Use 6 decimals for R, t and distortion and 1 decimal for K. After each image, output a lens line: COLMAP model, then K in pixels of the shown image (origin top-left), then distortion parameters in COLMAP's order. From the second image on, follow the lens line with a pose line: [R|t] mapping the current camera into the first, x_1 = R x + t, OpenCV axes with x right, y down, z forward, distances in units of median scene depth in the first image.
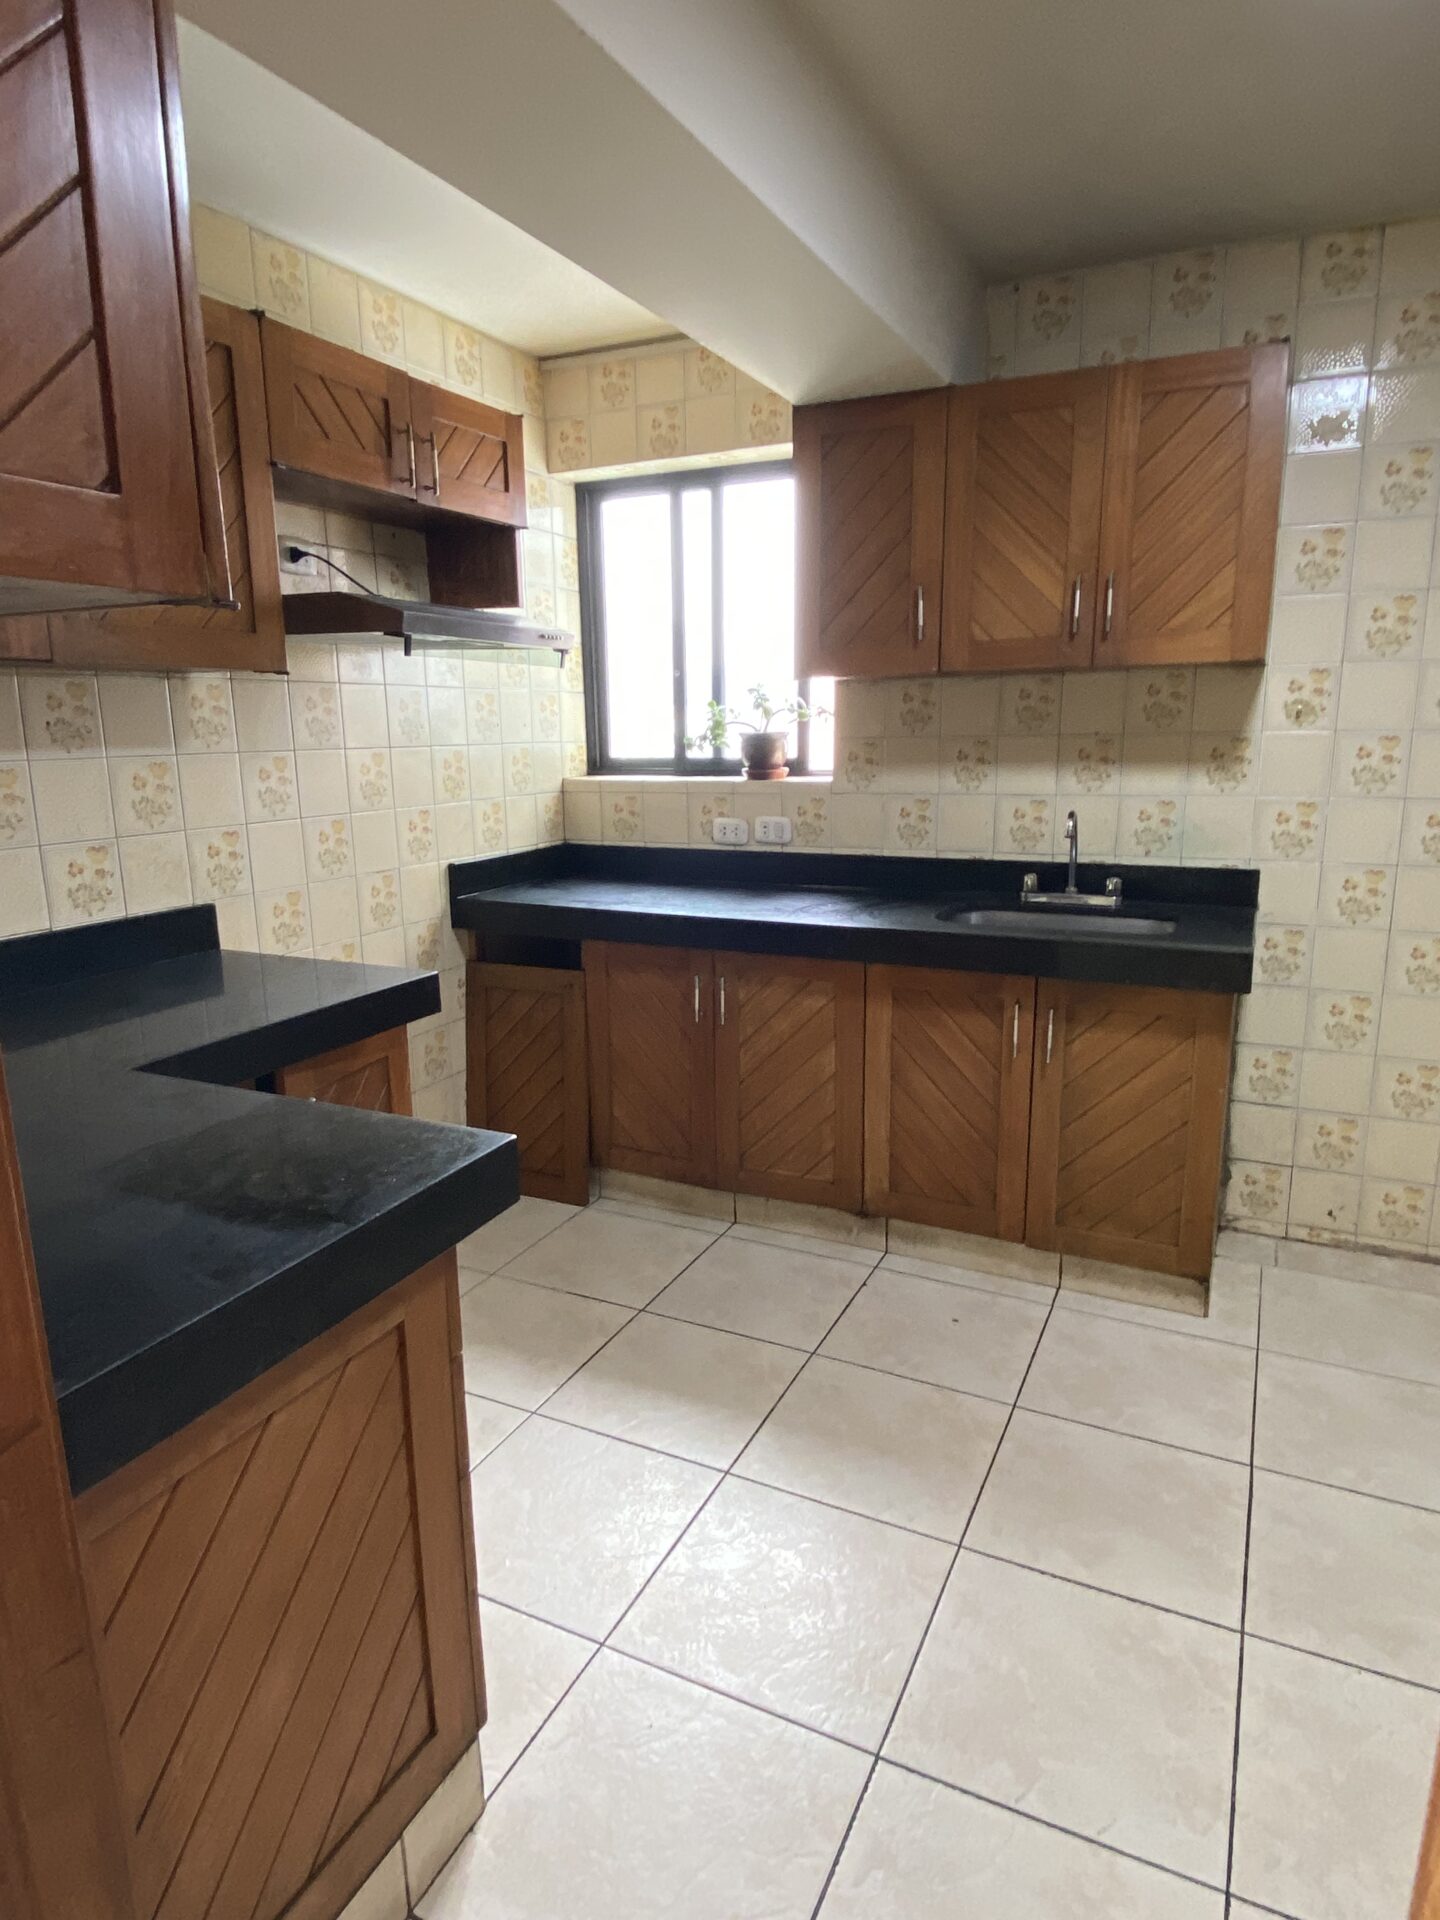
lens RADIAL K [[1120.1, 0, 721.8], [0, 1120.1, 965.8], [0, 0, 1]] dist [0.000626, -0.000406]
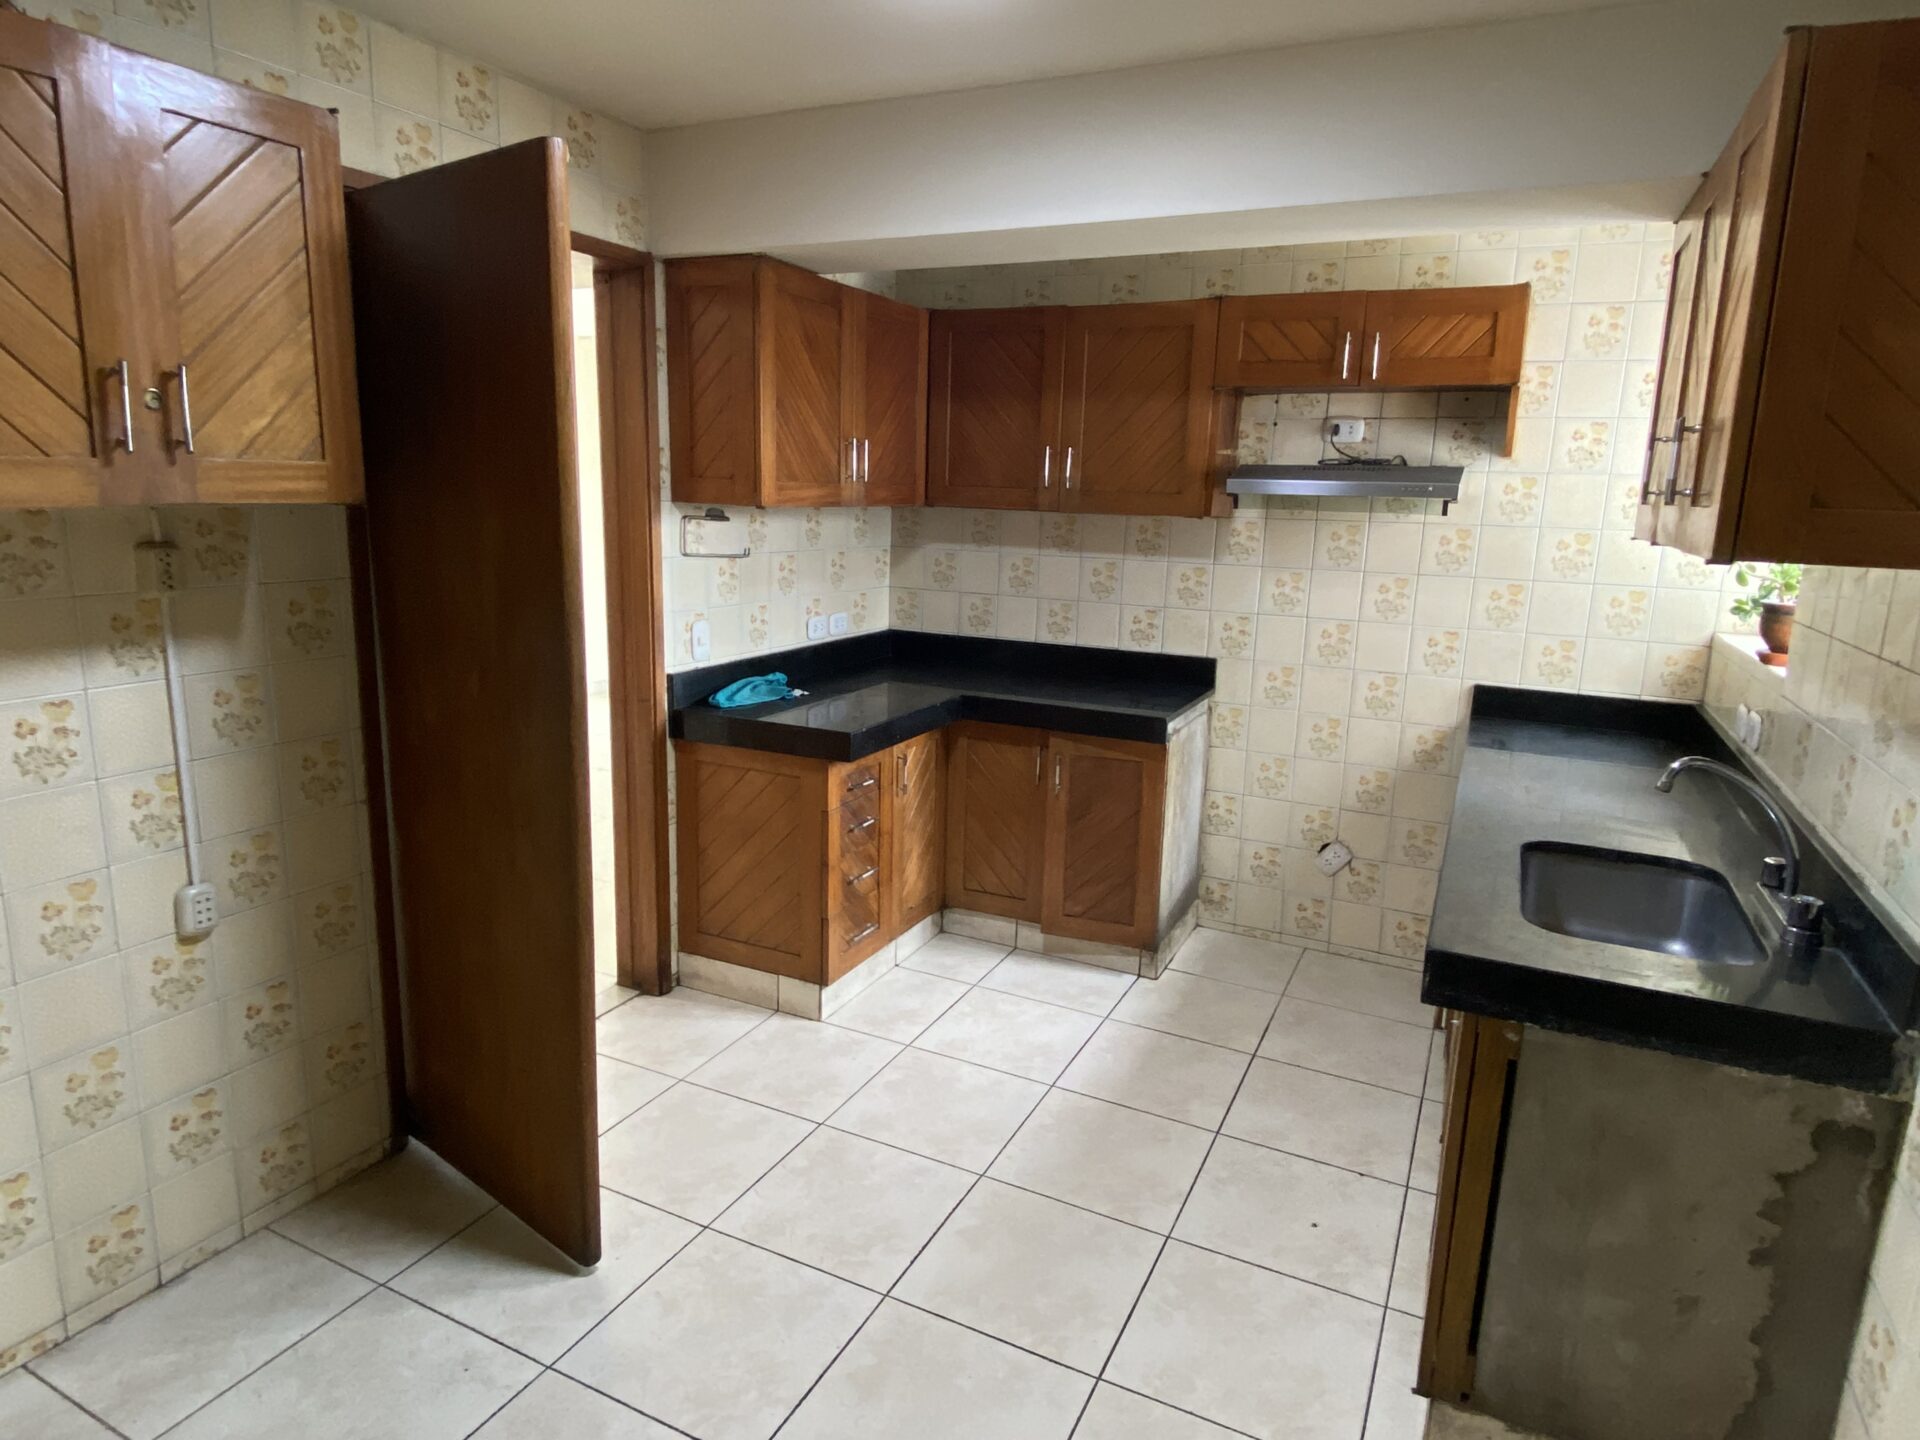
lens RADIAL K [[1120.1, 0, 959.8], [0, 1120.1, 708.3], [0, 0, 1]] dist [0.000626, -0.000406]
pose [[-0.008762, 0.213101, -0.976991, 1.159948], [-0.233247, 0.949642, 0.209228, -0.248387], [0.972378, 0.229713, 0.041384, 0.639298]]
